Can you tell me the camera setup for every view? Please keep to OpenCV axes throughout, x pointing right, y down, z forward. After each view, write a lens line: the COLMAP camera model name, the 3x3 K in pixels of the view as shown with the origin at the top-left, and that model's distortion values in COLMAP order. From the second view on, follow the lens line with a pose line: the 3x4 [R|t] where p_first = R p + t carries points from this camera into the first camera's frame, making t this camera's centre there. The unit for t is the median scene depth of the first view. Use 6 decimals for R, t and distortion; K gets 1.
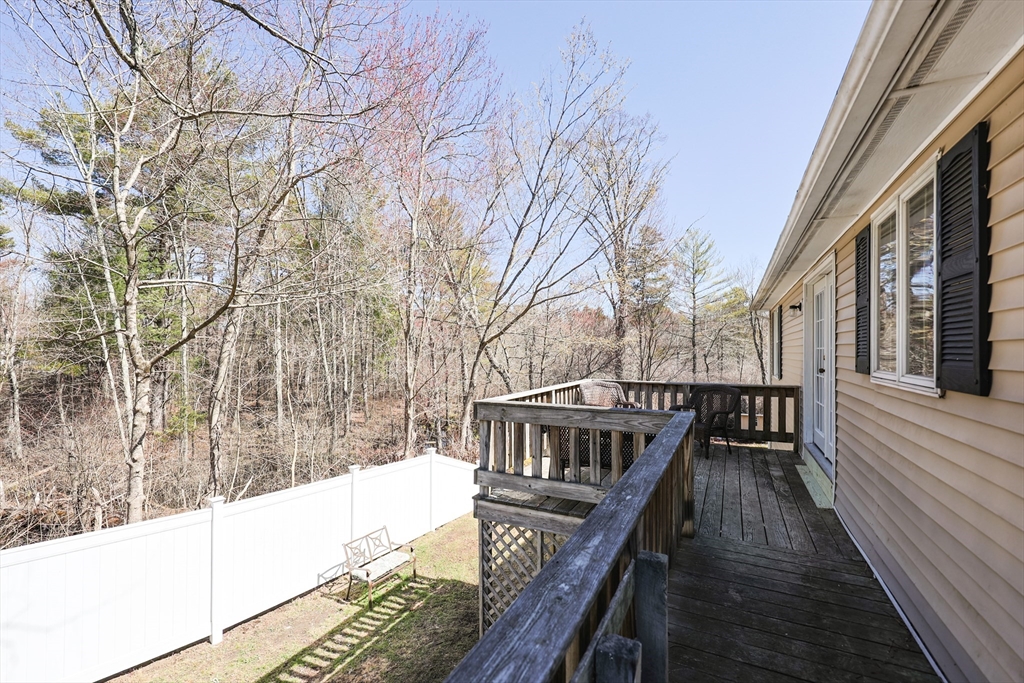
lens RADIAL K [[444.3, 0, 512.0], [0, 444.3, 346.0], [0, 0, 1]] dist [0.001074, -0.000305]
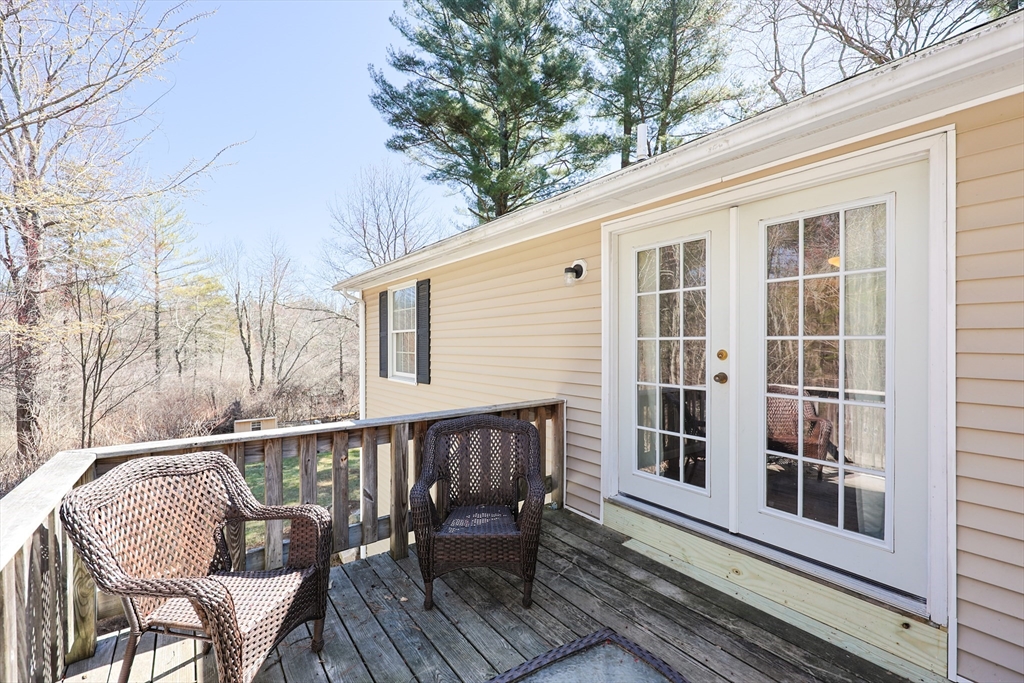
lens RADIAL K [[444.3, 0, 514.9], [0, 444.3, 344.7], [0, 0, 1]] dist [0.001074, -0.000305]
pose [[0.464011, -0.007761, 0.885795, 0.010339], [-0.001748, 0.999952, 0.009677, 0.001101], [-0.885828, -0.006038, 0.463975, 0.119449]]
